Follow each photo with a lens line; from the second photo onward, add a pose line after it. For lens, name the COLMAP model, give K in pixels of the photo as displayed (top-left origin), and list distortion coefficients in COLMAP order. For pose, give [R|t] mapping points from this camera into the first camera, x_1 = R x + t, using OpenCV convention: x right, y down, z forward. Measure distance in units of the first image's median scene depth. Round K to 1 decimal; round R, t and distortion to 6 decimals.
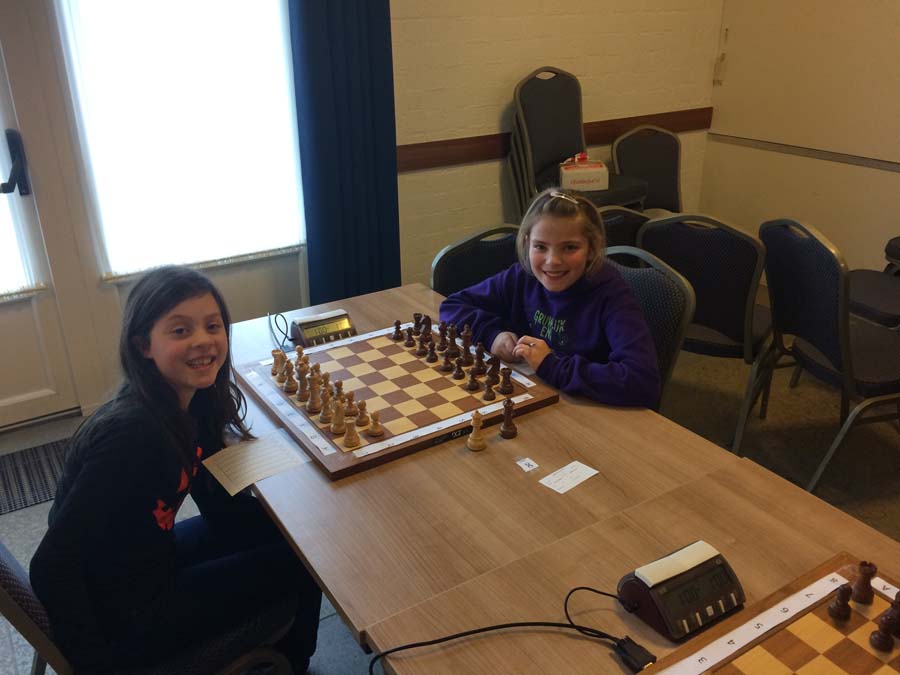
lens RADIAL K [[796.1, 0, 450.0], [0, 796.1, 337.5], [0, 0, 1]] dist [0.004869, 0.003765]
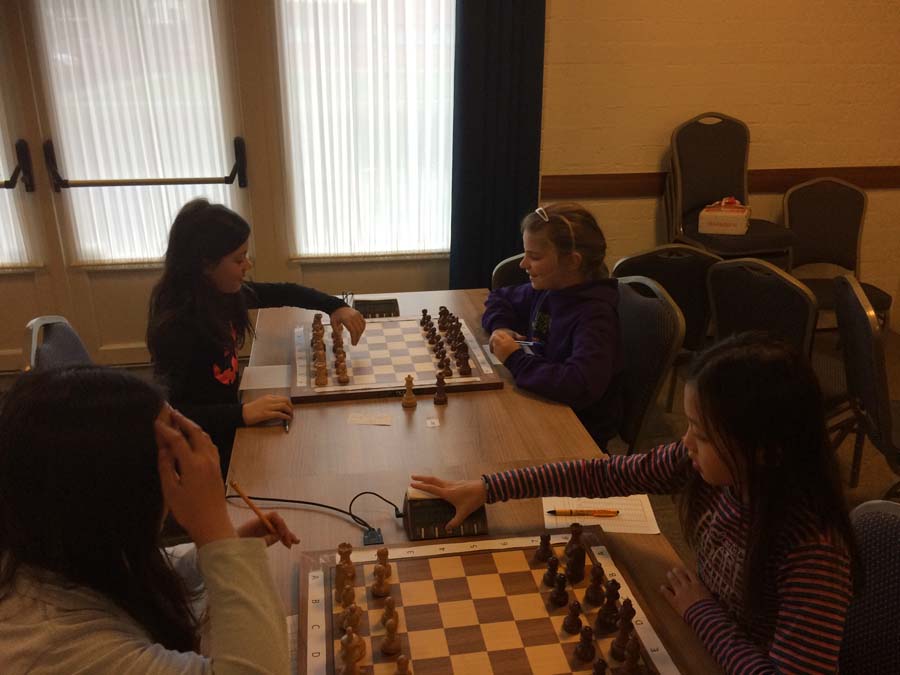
lens RADIAL K [[810.8, 0, 450.0], [0, 810.8, 337.5], [0, 0, 1]] dist [0.005316, -0.107440]
pose [[0.917036, 0.155579, -0.367206, 0.245346], [-0.170898, 0.985244, -0.009358, 0.015579], [0.360332, 0.071336, 0.930093, -0.078582]]
